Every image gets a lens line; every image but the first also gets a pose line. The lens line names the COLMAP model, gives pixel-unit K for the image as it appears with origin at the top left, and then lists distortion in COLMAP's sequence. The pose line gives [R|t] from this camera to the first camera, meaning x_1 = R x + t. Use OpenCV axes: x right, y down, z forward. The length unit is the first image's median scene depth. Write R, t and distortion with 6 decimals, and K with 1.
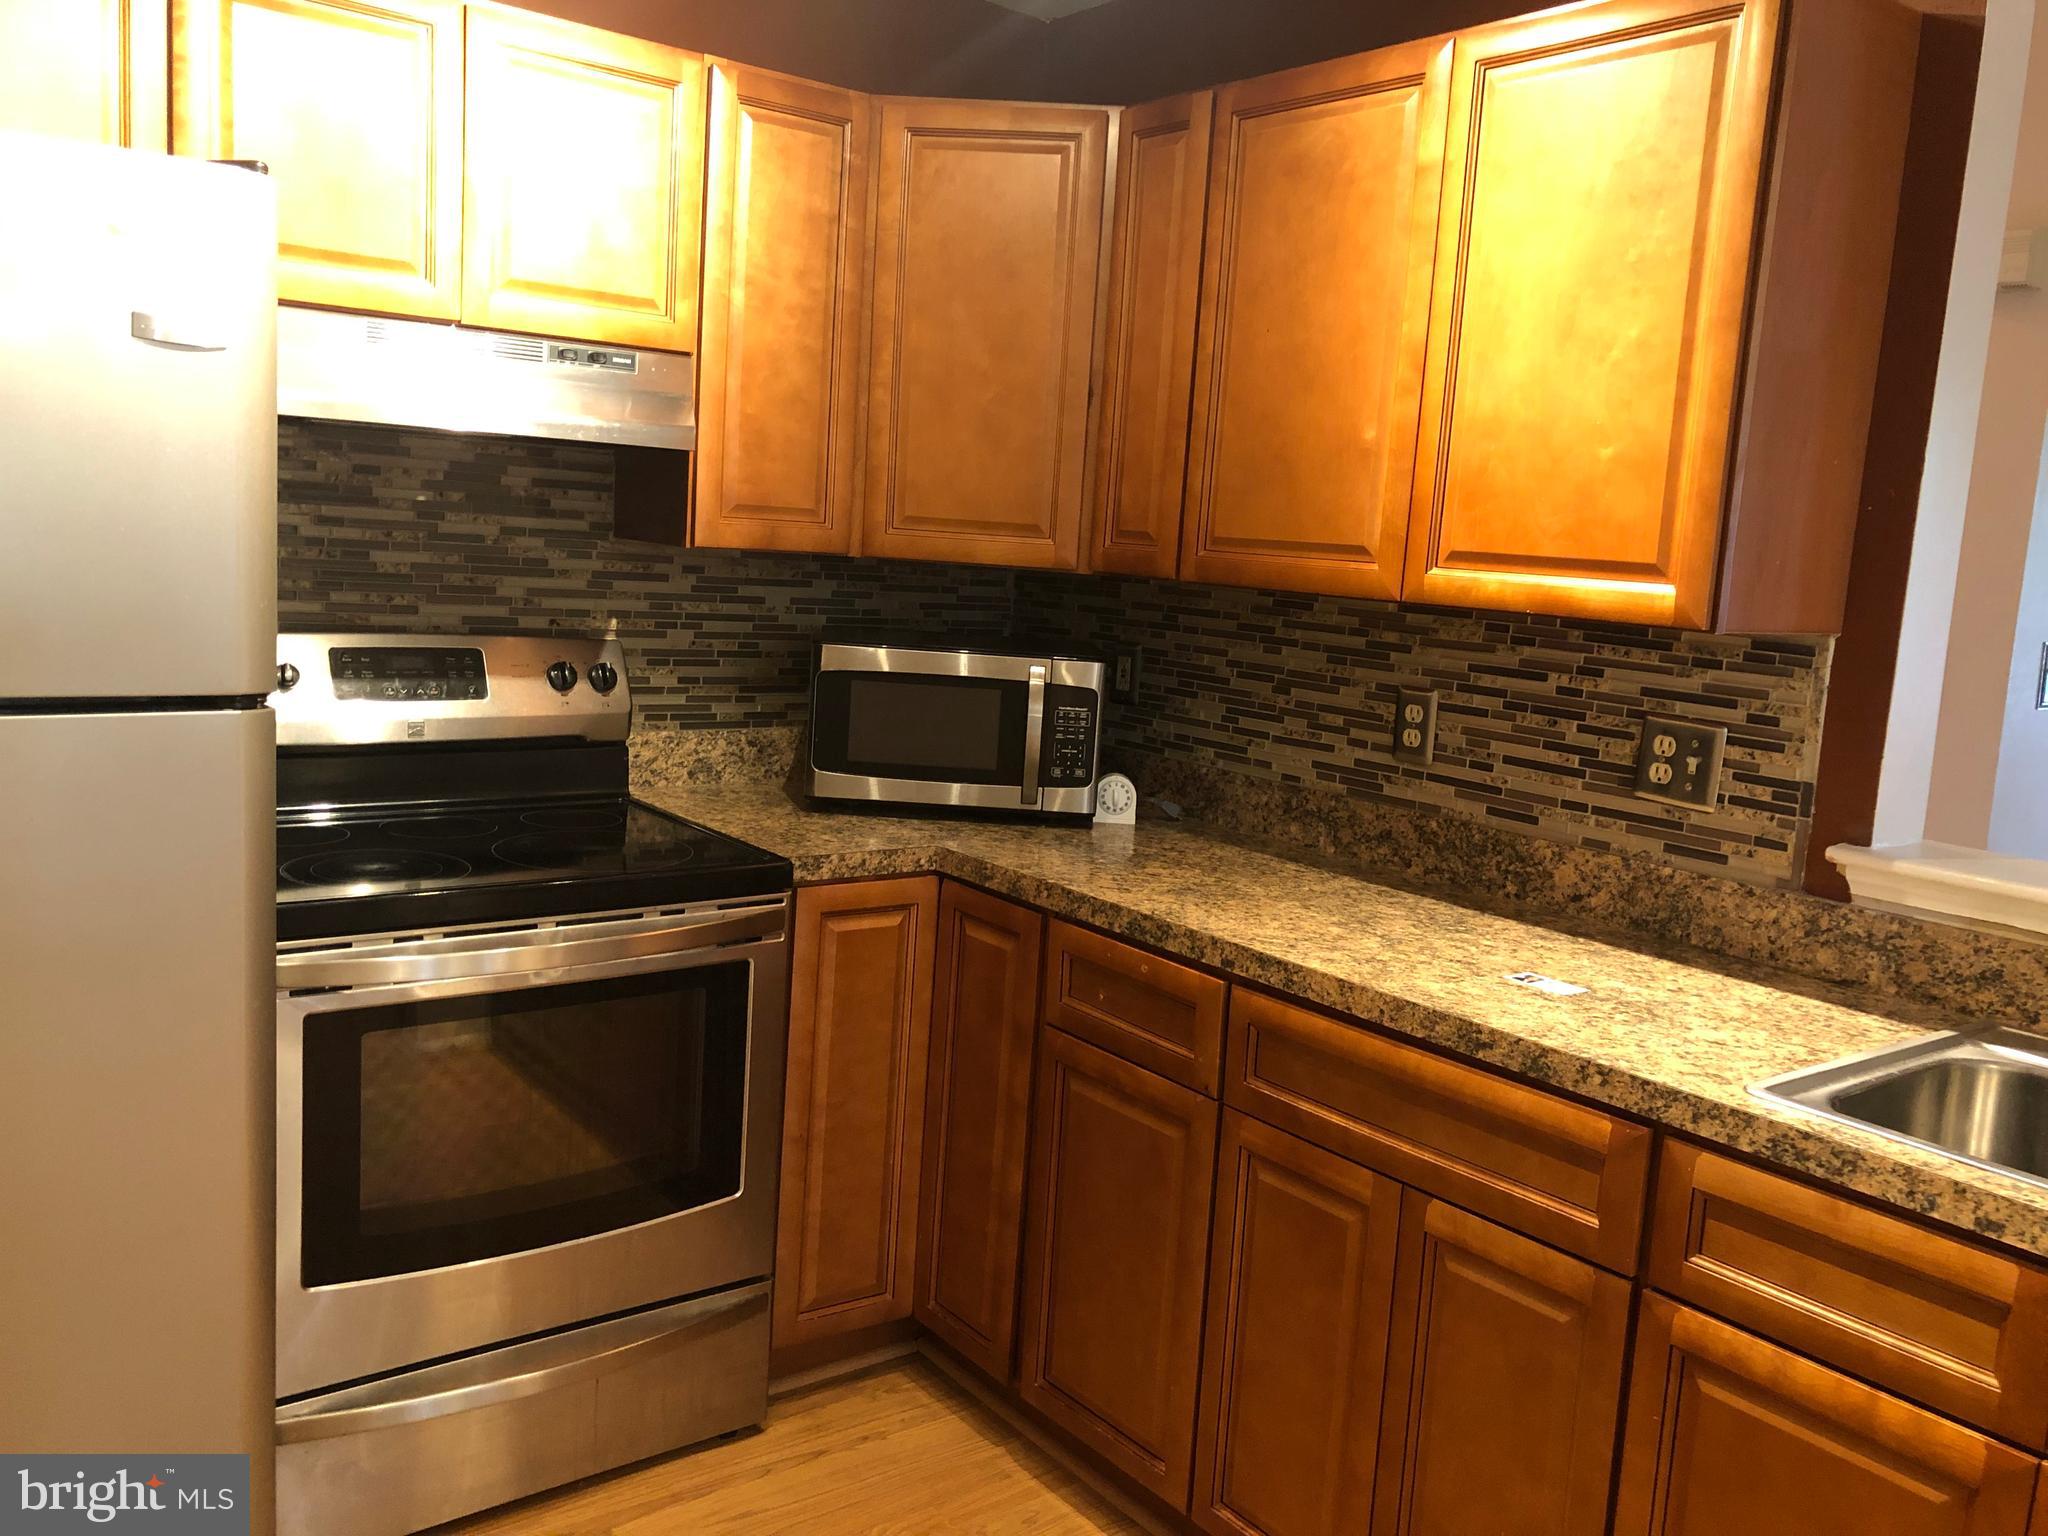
lens RADIAL K [[1699.2, 0, 1078.8], [0, 1699.2, 766.4], [0, 0, 1]] dist [0.025770, -0.006263]
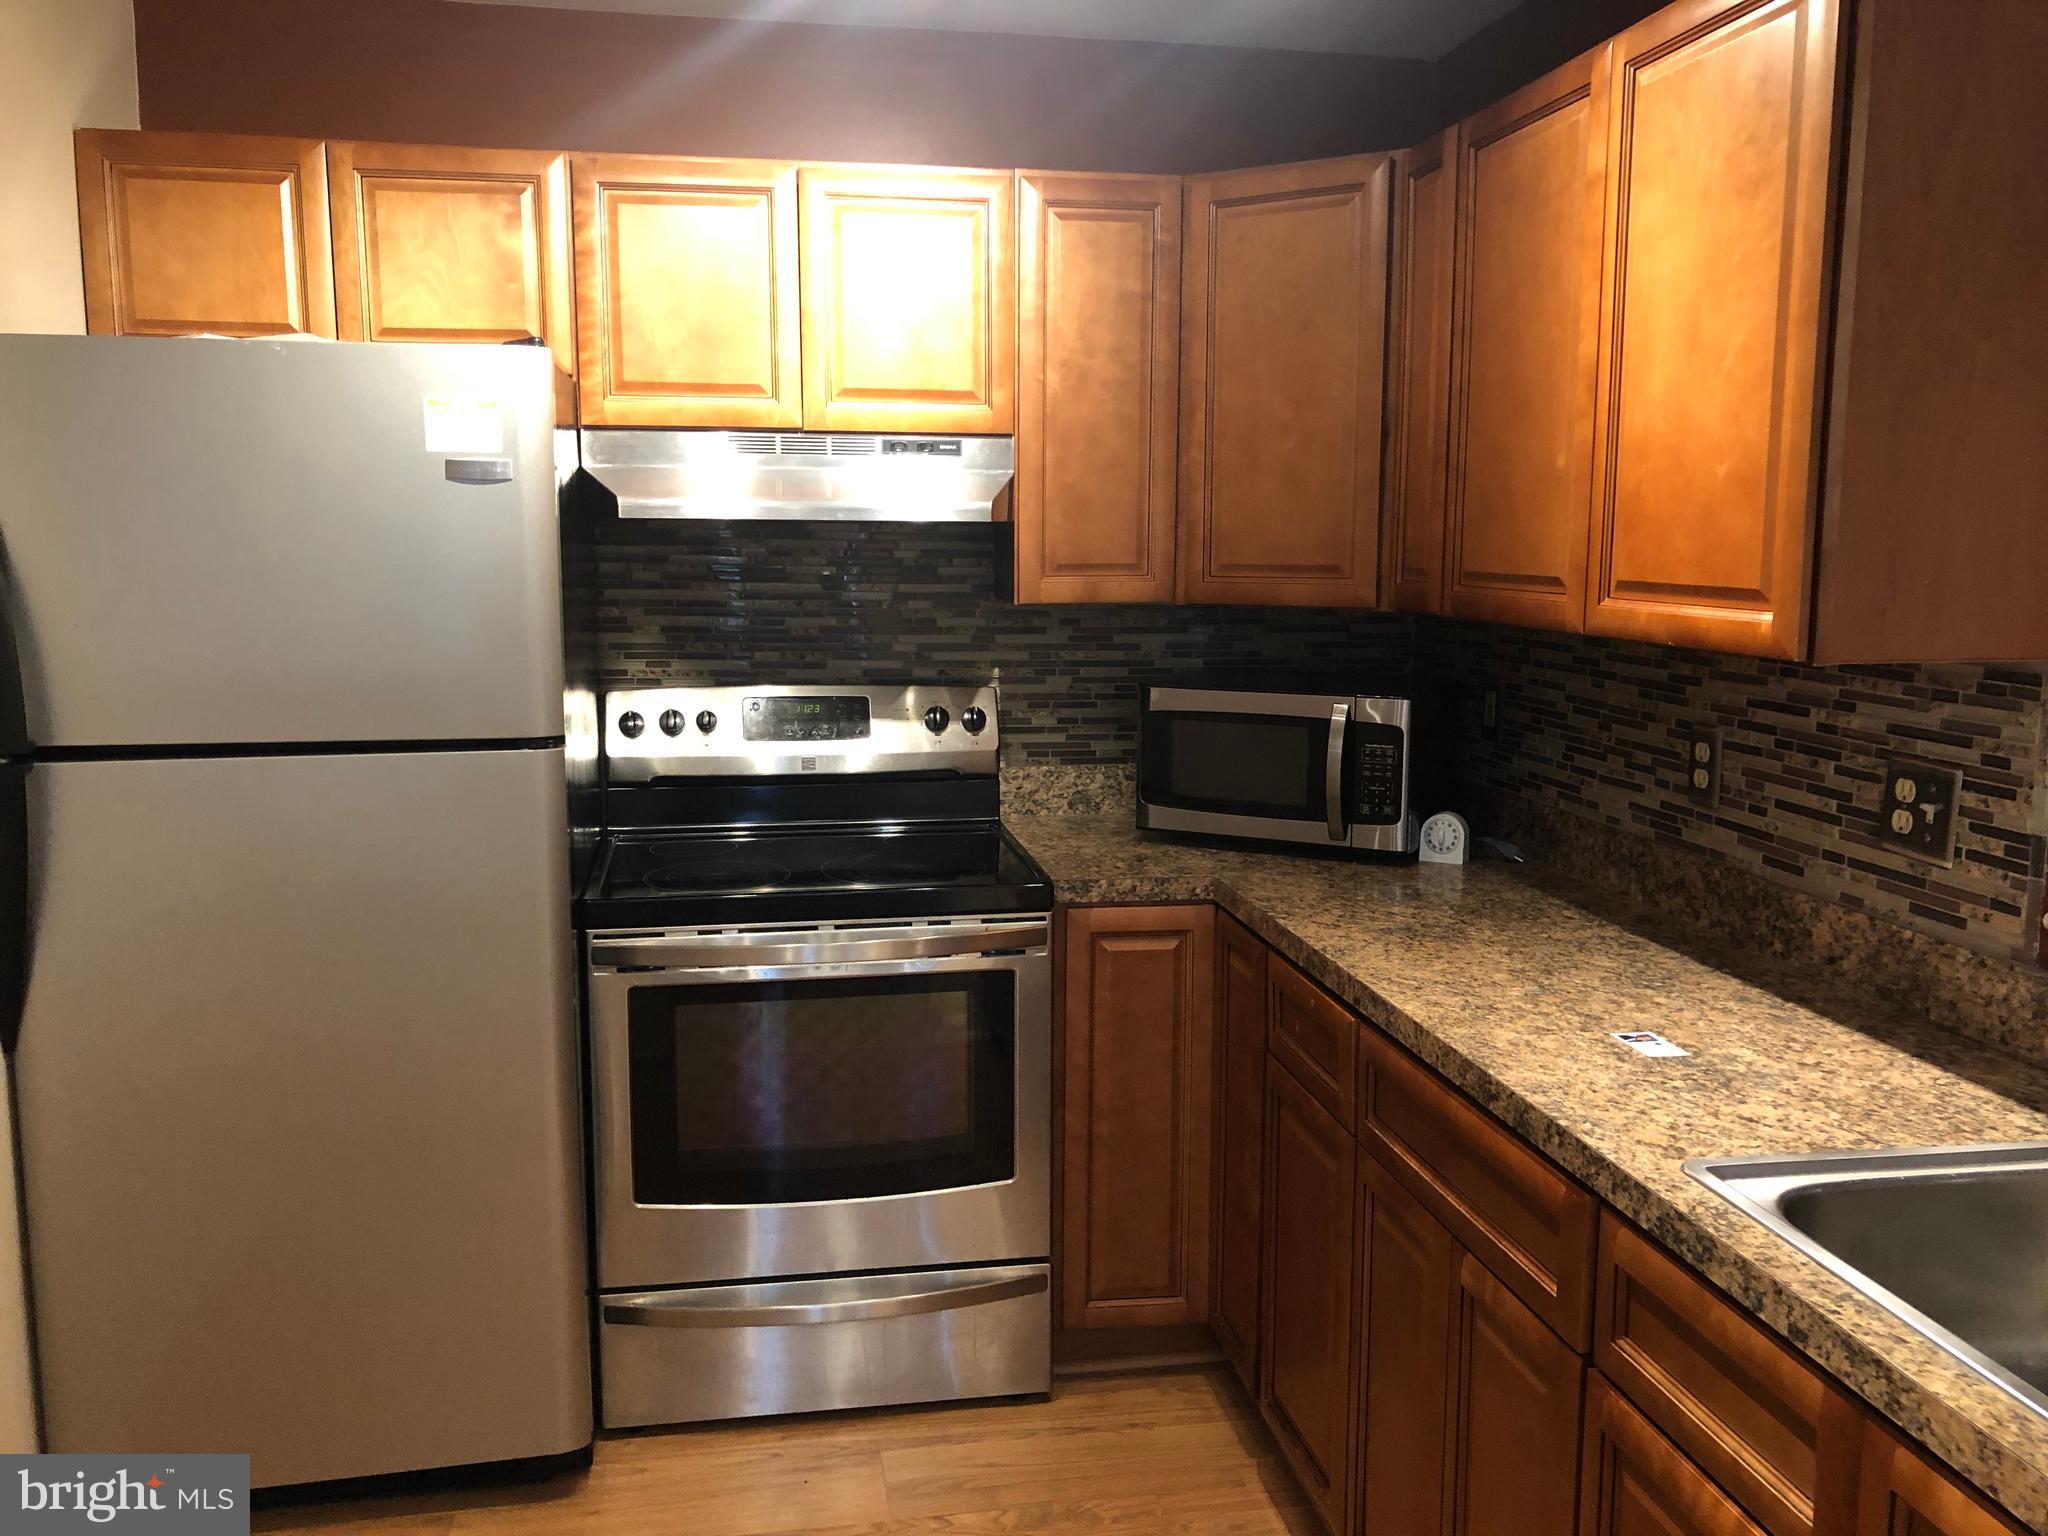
lens RADIAL K [[1713.6, 0, 1027.5], [0, 1713.6, 772.9], [0, 0, 1]] dist [0.023288, -0.008930]
pose [[0.876034, 0.007427, -0.482192, 0.325975], [-0.014703, 0.999828, -0.011311, -0.003825], [0.482025, 0.016999, 0.875992, 0.009492]]
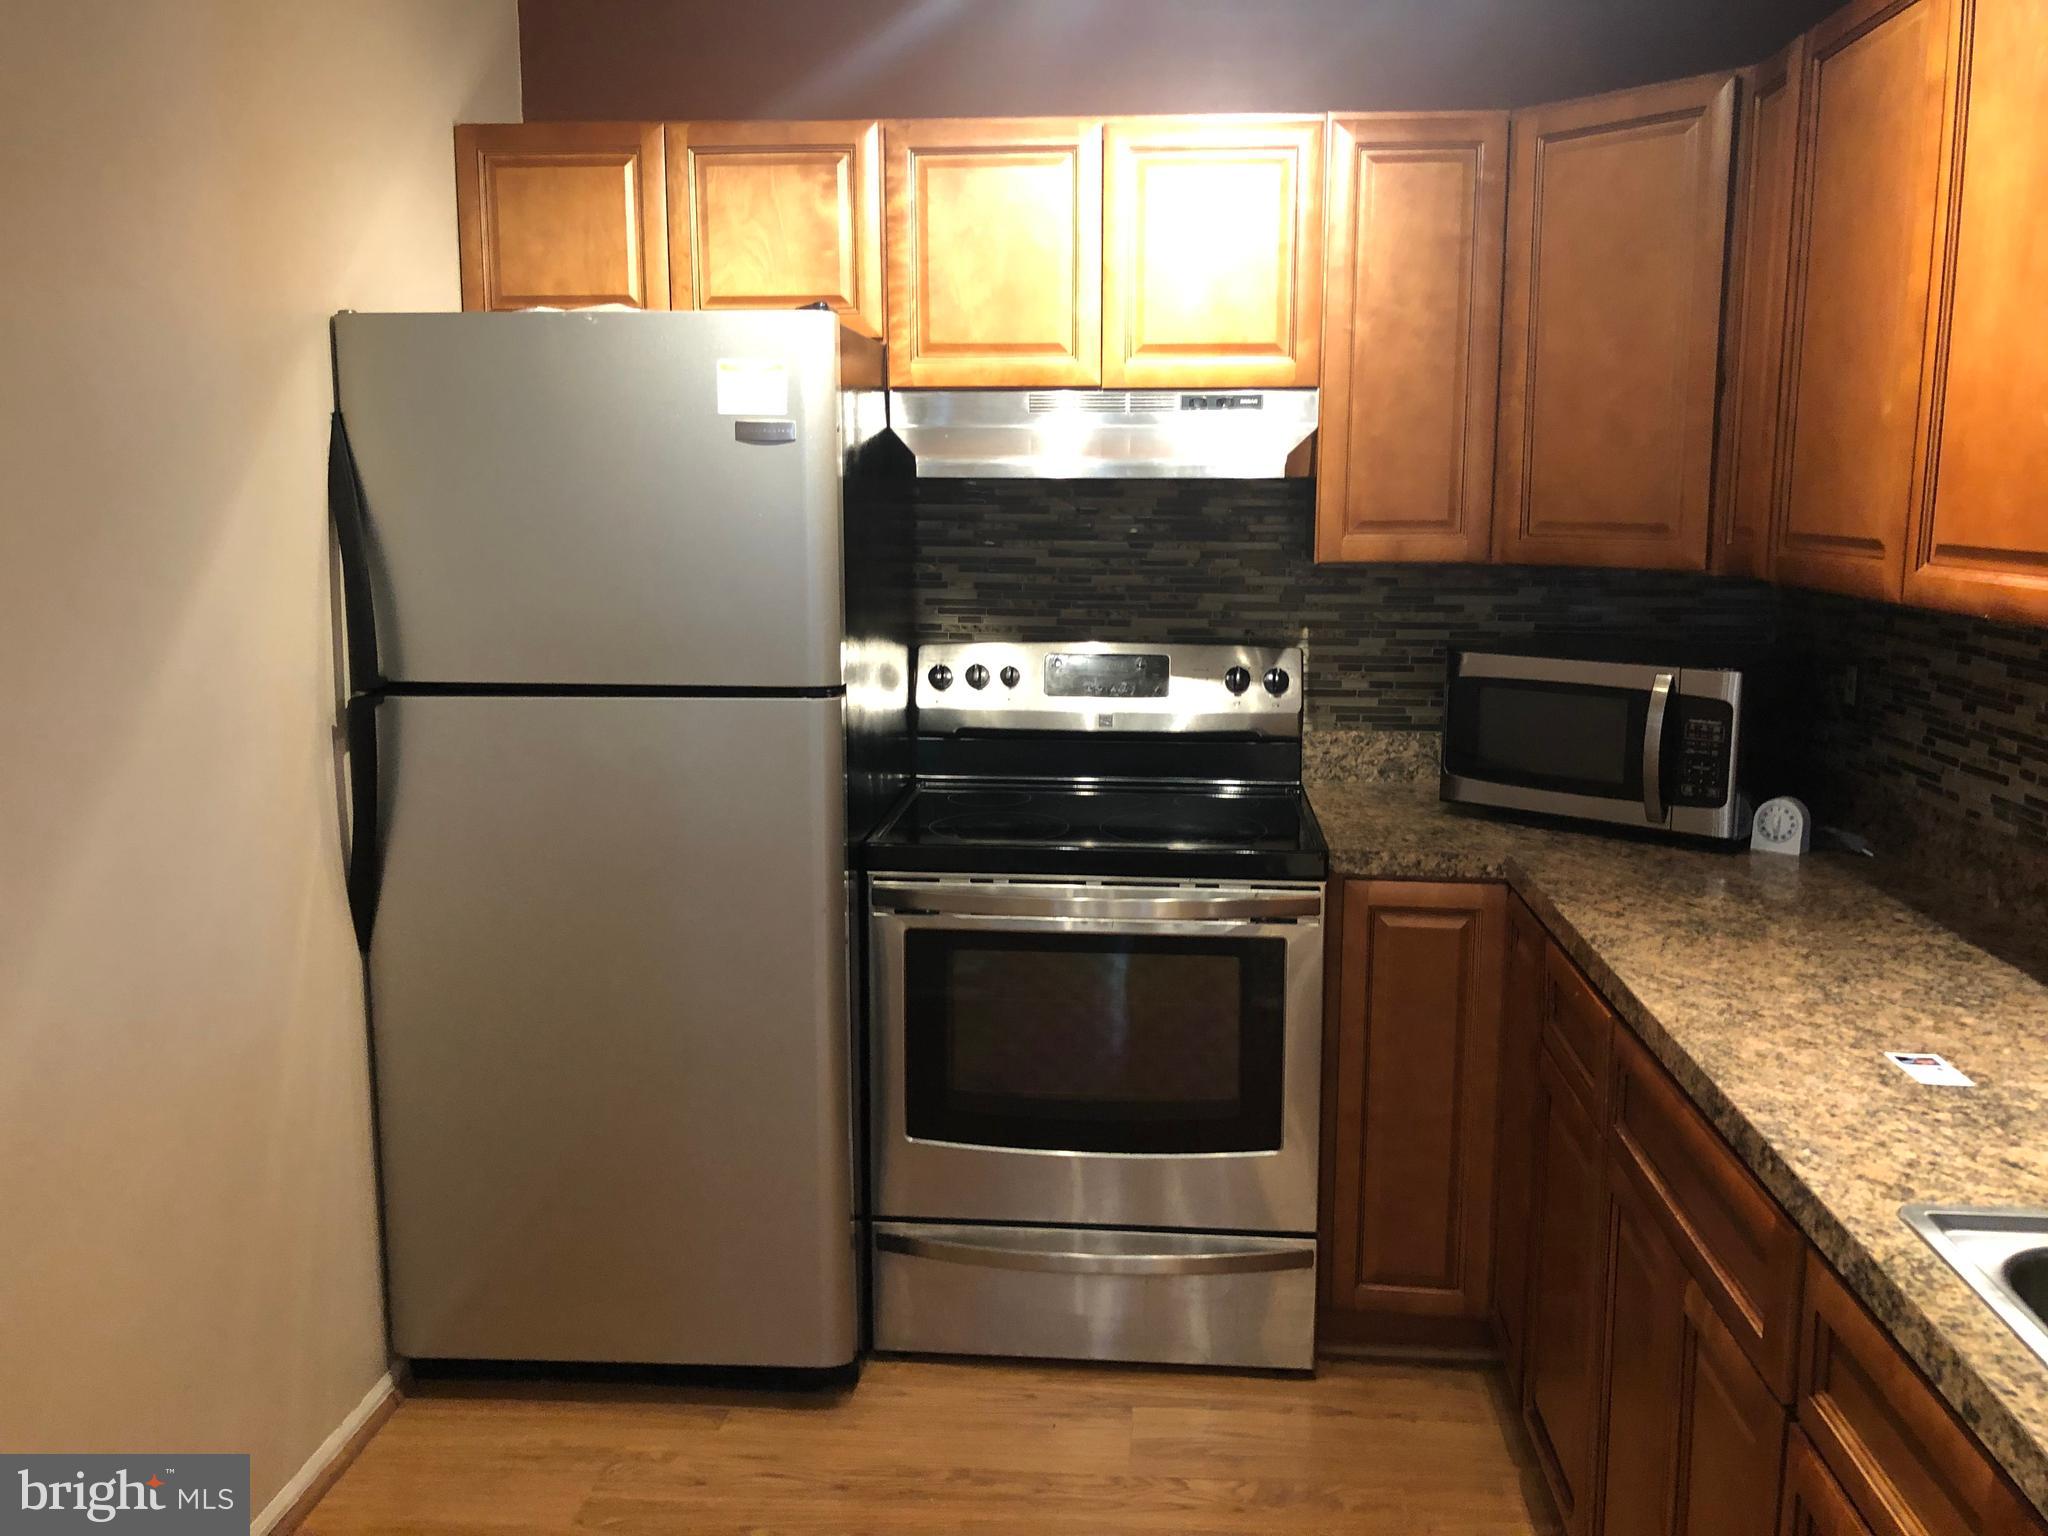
lens RADIAL K [[1706.6, 0, 1024.0], [0, 1706.6, 768.0], [0, 0, 1]] dist [0.023236, -0.015499]
pose [[0.727307, 0.050872, -0.684425, 0.393463], [-0.051364, 0.998487, 0.019633, -0.008913], [0.684388, 0.020876, 0.728819, 0.071023]]
